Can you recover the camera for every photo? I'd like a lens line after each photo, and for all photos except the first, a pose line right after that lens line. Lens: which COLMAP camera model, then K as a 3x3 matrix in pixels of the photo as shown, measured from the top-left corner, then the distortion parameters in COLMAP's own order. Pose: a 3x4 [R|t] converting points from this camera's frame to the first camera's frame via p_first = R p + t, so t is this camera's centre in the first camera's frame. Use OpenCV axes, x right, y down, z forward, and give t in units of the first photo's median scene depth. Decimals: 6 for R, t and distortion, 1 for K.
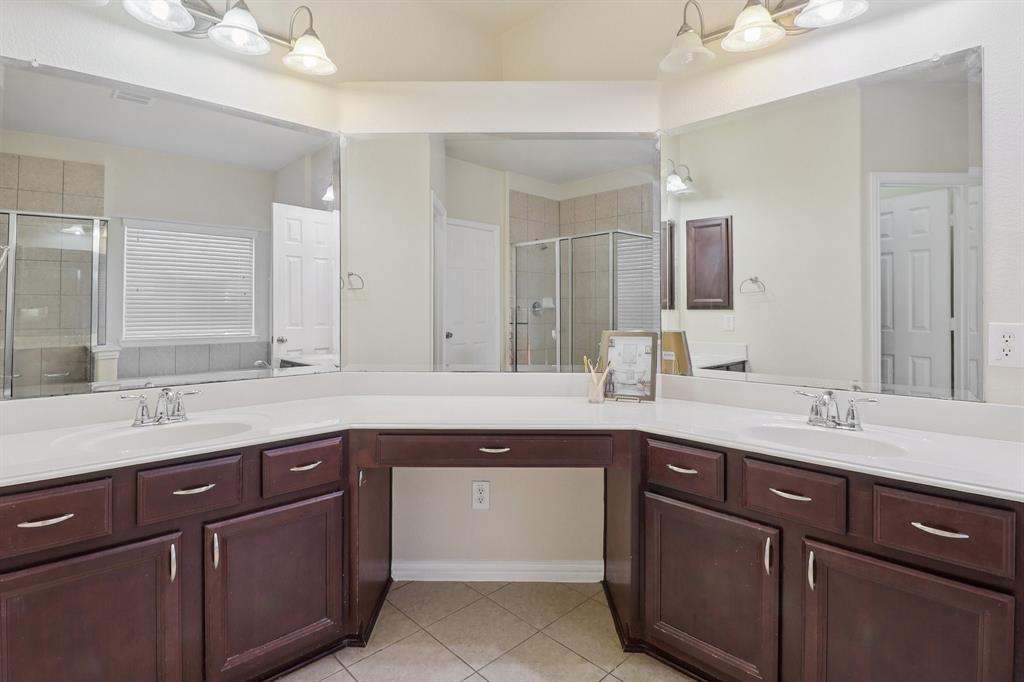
lens RADIAL K [[491.6, 0, 511.0], [0, 491.6, 308.6], [0, 0, 1]] dist [0.004179, -0.013921]
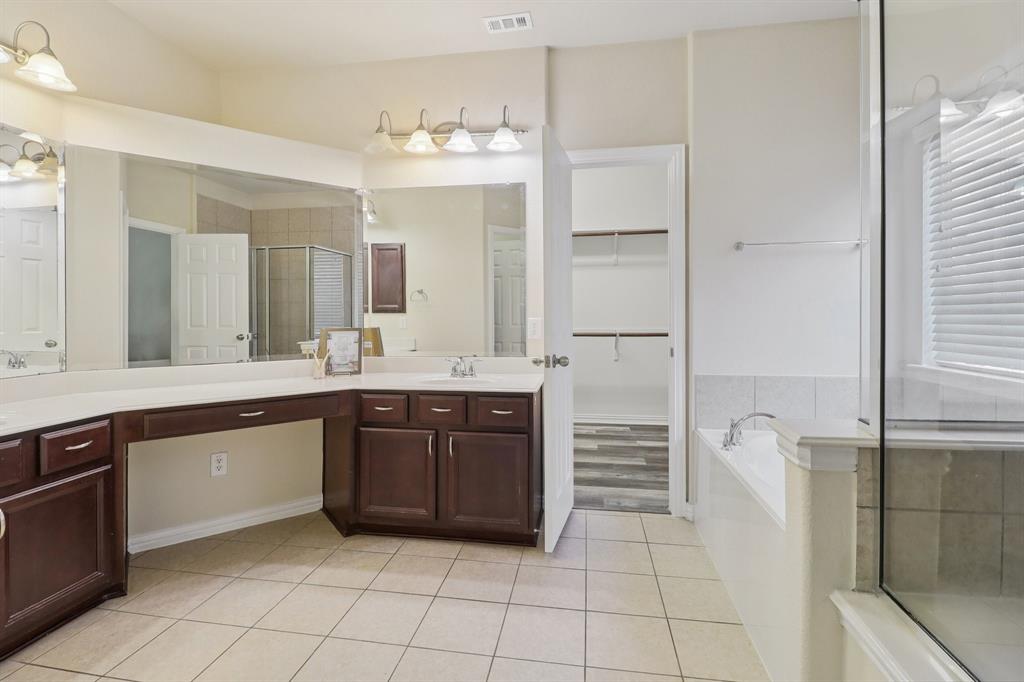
lens RADIAL K [[483.4, 0, 513.3], [0, 483.4, 315.0], [0, 0, 1]] dist [0.031244, -0.014873]
pose [[0.791860, -0.004301, 0.610687, -0.233577], [0.000789, 0.999982, 0.006020, 0.001042], [-0.610702, -0.004285, 0.791849, -0.431579]]
